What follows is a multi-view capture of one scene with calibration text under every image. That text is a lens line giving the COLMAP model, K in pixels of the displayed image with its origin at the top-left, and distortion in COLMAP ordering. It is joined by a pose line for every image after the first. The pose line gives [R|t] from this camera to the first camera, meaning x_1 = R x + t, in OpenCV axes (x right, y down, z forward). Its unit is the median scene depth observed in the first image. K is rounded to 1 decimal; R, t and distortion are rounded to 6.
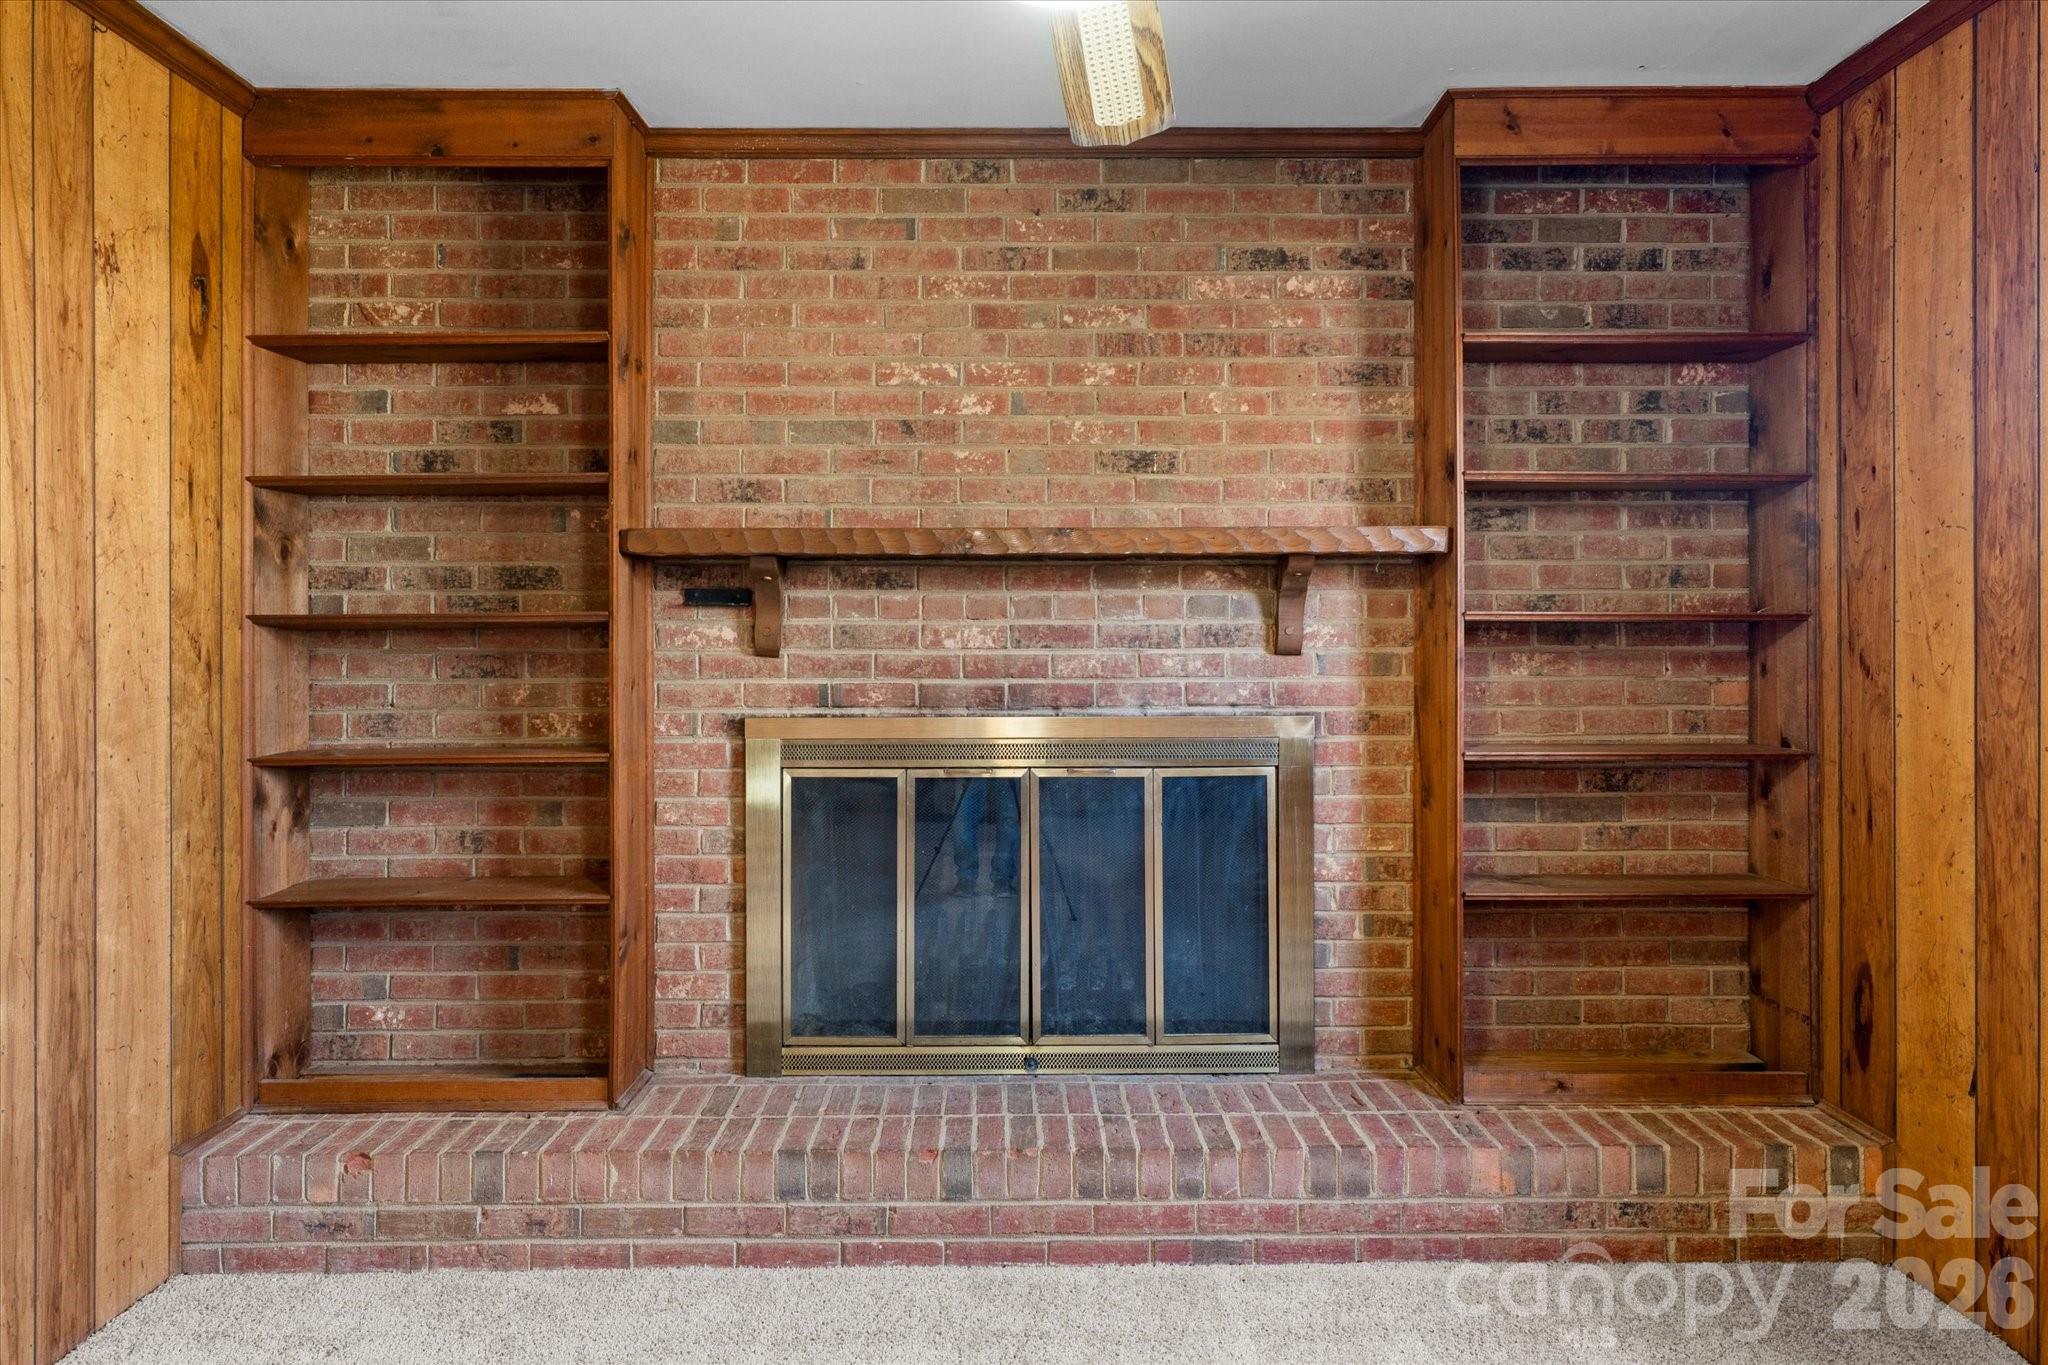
lens RADIAL K [[1338.9, 0, 1022.3], [0, 1338.9, 632.6], [0, 0, 1]] dist [0.002954, 0.001610]
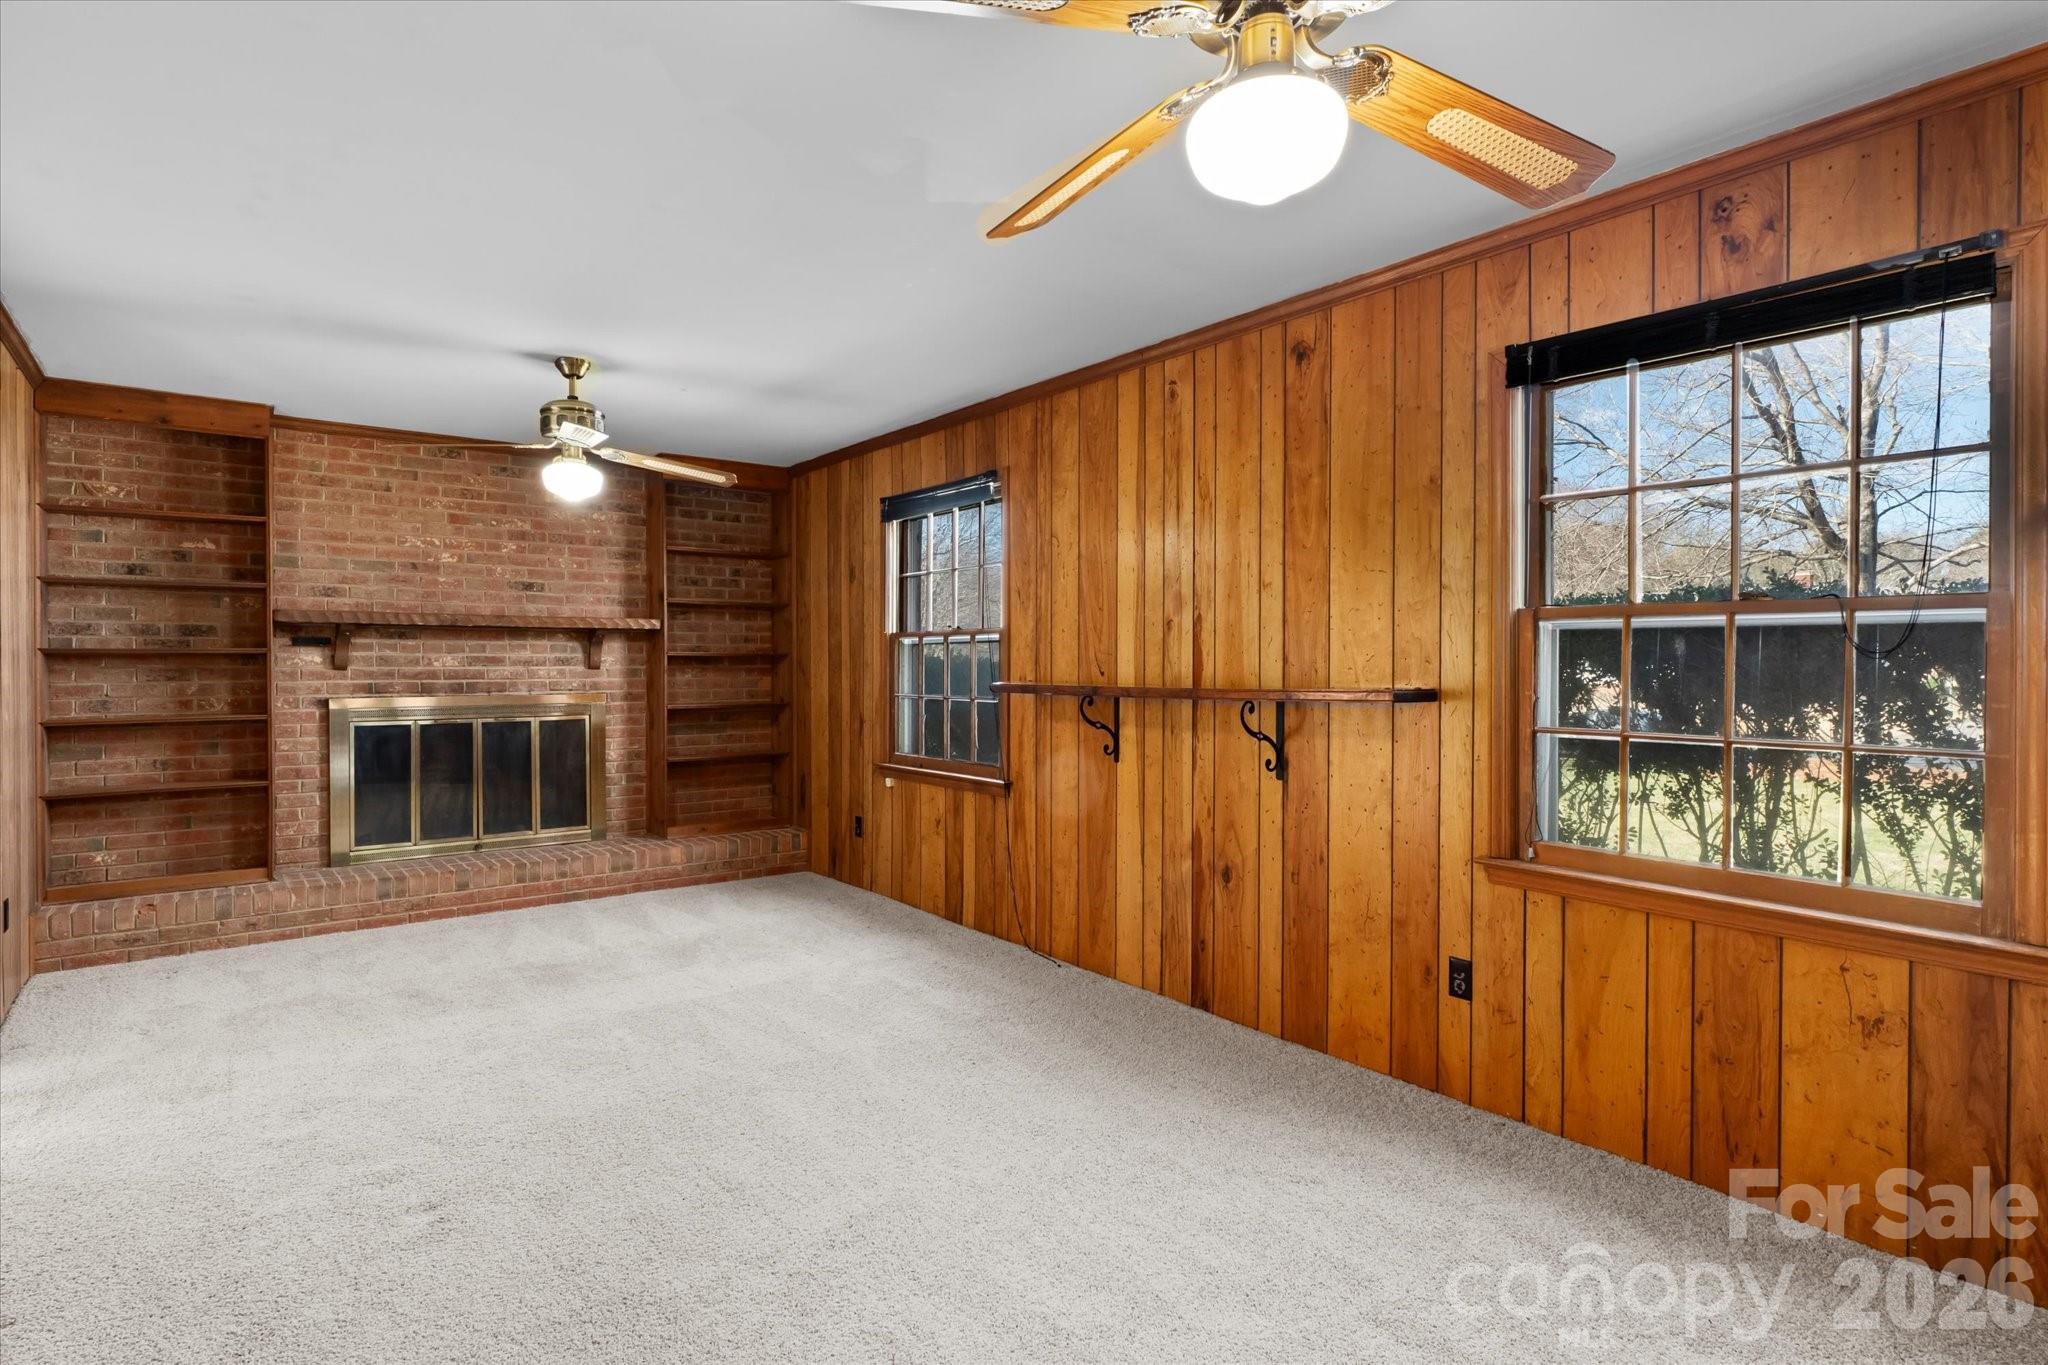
lens RADIAL K [[1066.9, 0, 1024.0], [0, 1066.9, 682.5], [0, 0, 1]] dist [-0.001221, -0.000610]
pose [[0.792820, -0.008040, 0.609403, -0.360882], [-0.002806, 0.999854, 0.016843, 0.006142], [-0.609450, -0.015063, 0.792682, -1.003464]]
